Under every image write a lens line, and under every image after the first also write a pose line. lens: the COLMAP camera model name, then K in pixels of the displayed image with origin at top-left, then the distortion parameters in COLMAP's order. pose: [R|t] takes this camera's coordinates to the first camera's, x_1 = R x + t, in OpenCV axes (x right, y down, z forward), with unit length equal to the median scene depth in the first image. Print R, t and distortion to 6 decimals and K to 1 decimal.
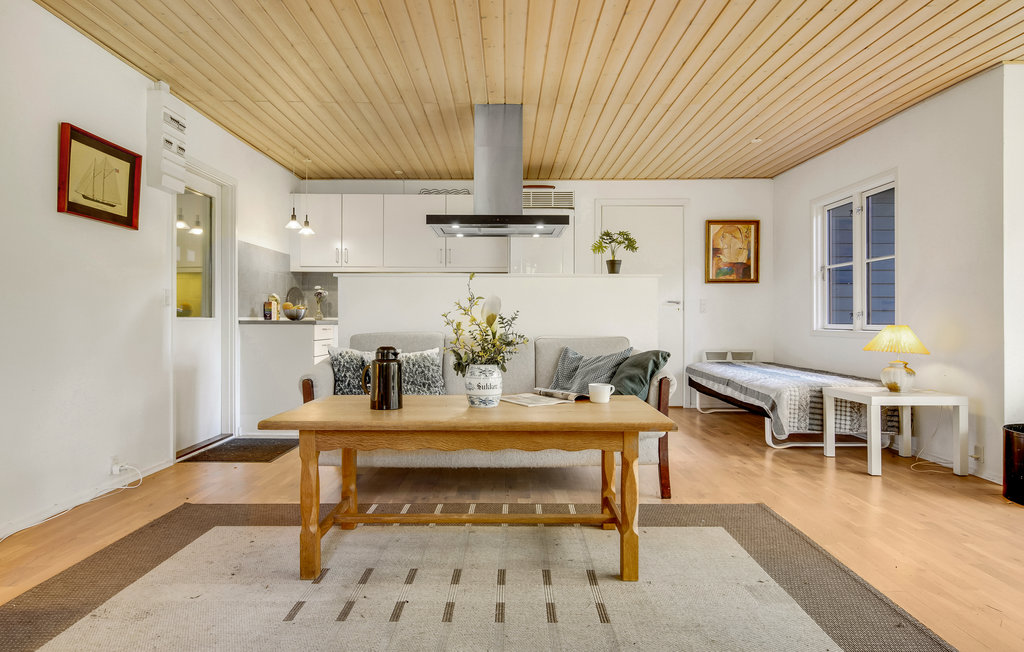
lens RADIAL K [[604.6, 0, 510.5], [0, 604.6, 308.7], [0, 0, 1]] dist [0.002887, 0.000481]
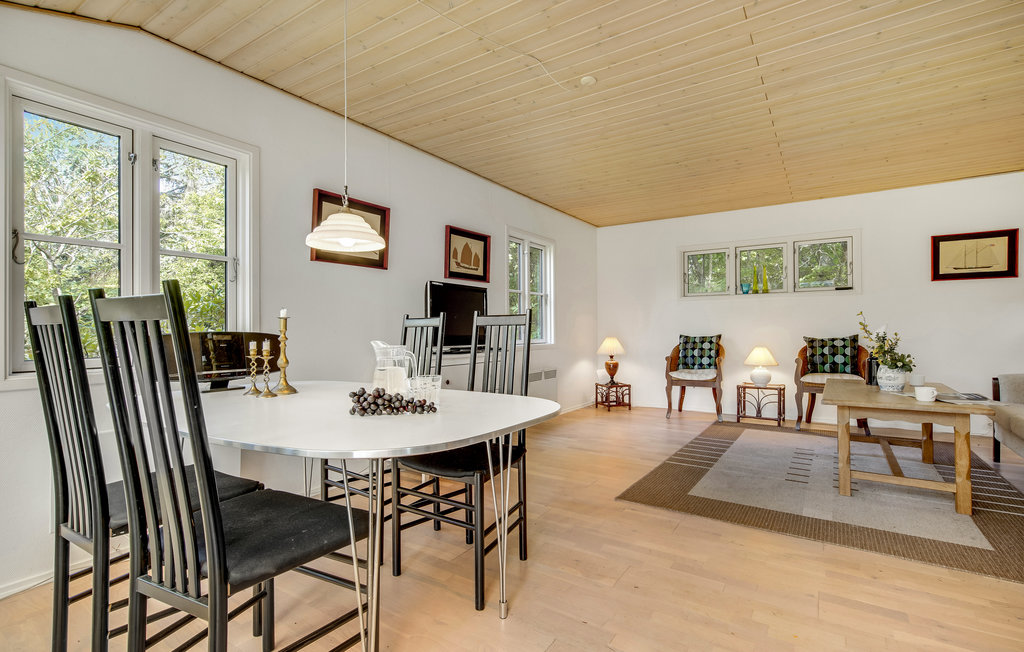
lens RADIAL K [[476.4, 0, 512.0], [0, 476.4, 326.0], [0, 0, 1]] dist [0.016178, 0.000234]
pose [[-0.555677, -0.004240, -0.831388, 1.094701], [0.019205, 0.999655, -0.017935, -0.008661], [0.831177, -0.025933, -0.555403, 0.595746]]
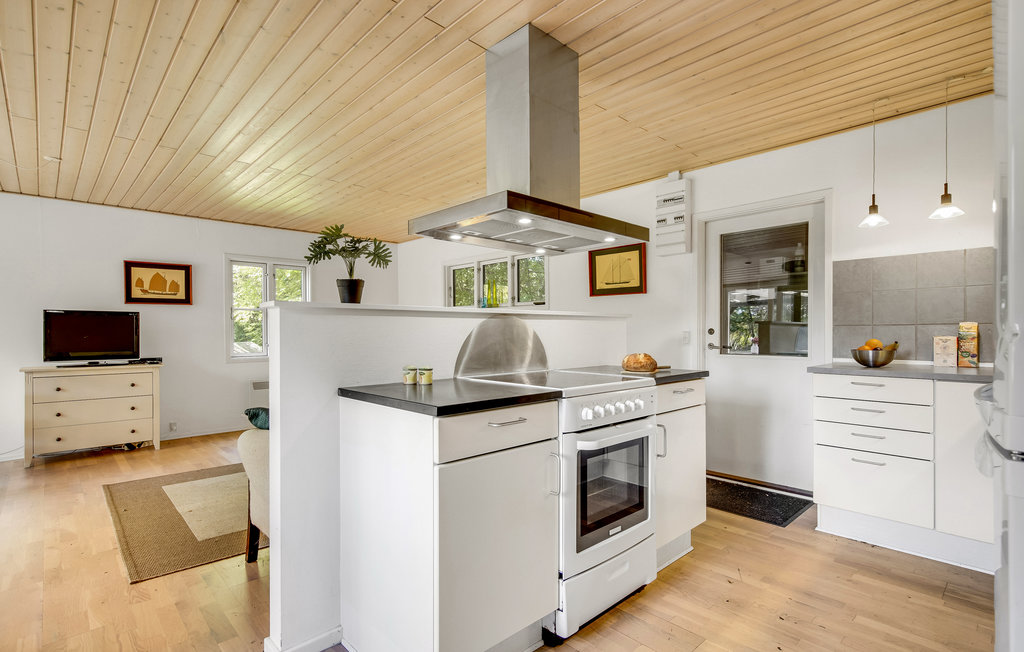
lens RADIAL K [[493.6, 0, 512.0], [0, 493.6, 326.0], [0, 0, 1]] dist [-0.000268, -0.000172]
pose [[-0.735320, -0.003765, -0.677710, 0.418869], [0.016176, 0.999602, -0.023105, -0.027171], [0.677527, -0.027952, -0.734967, 1.617901]]
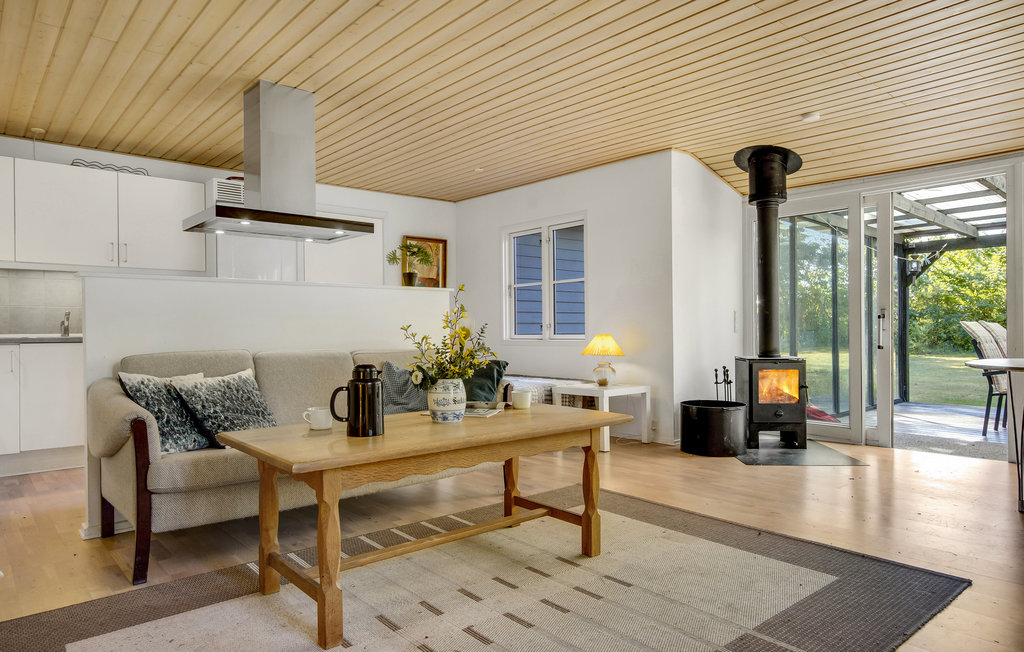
lens RADIAL K [[637.0, 0, 512.0], [0, 637.0, 326.0], [0, 0, 1]] dist [0.014650, 0.000411]
pose [[0.761357, -0.004518, 0.648317, -0.429026], [0.000173, 0.999977, 0.006766, 0.000097], [-0.648332, -0.005039, 0.761341, 0.103477]]
